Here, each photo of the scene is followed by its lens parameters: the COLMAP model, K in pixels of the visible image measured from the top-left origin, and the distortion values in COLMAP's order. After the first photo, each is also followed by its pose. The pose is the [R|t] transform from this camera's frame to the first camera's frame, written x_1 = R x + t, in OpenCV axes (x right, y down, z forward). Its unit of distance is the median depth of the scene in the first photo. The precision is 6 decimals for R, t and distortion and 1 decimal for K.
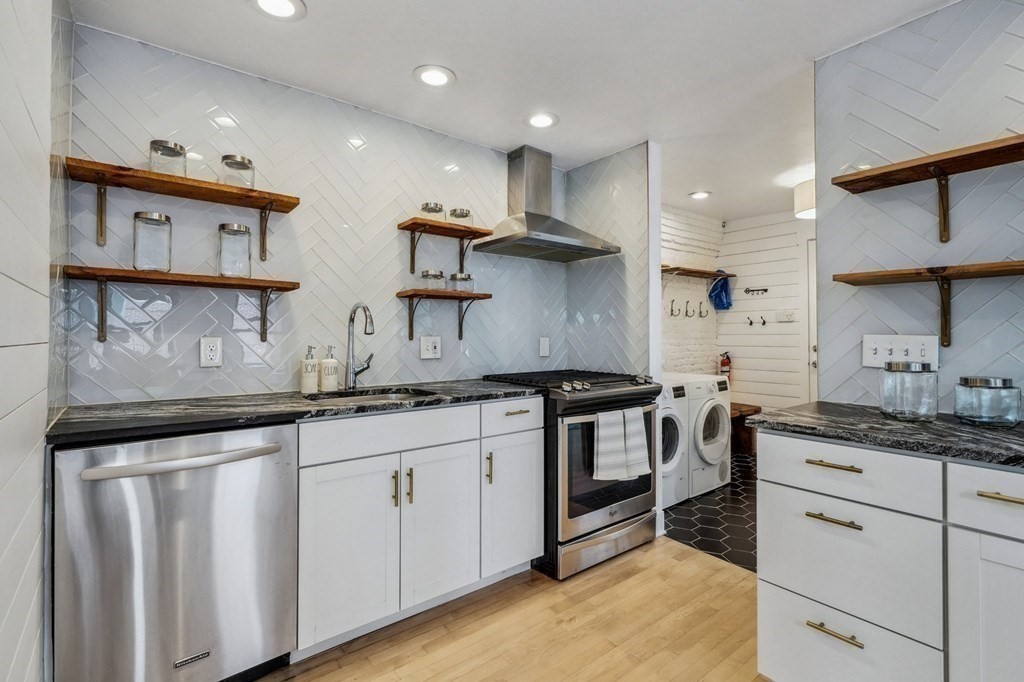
lens RADIAL K [[482.5, 0, 507.6], [0, 482.5, 330.3], [0, 0, 1]] dist [0.003049, 0.000138]
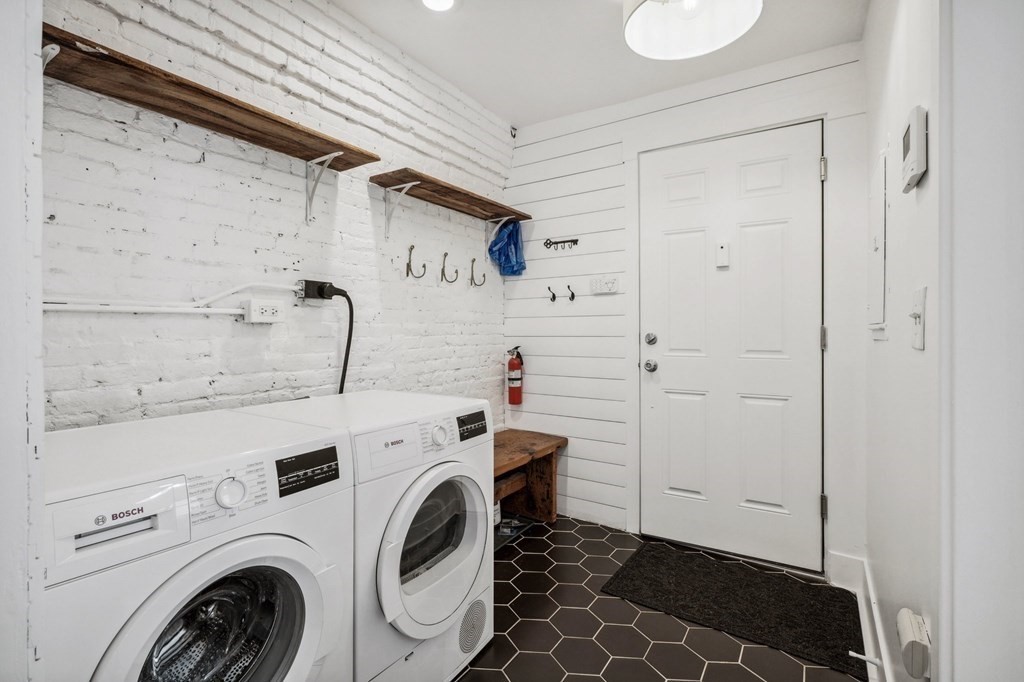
lens RADIAL K [[472.1, 0, 510.1], [0, 472.1, 324.6], [0, 0, 1]] dist [-0.001954, 0.000250]
pose [[0.948010, 0.007991, 0.318141, 0.269320], [-0.006320, 0.999960, -0.006283, 0.022710], [-0.318179, 0.003946, 0.948022, 0.466069]]
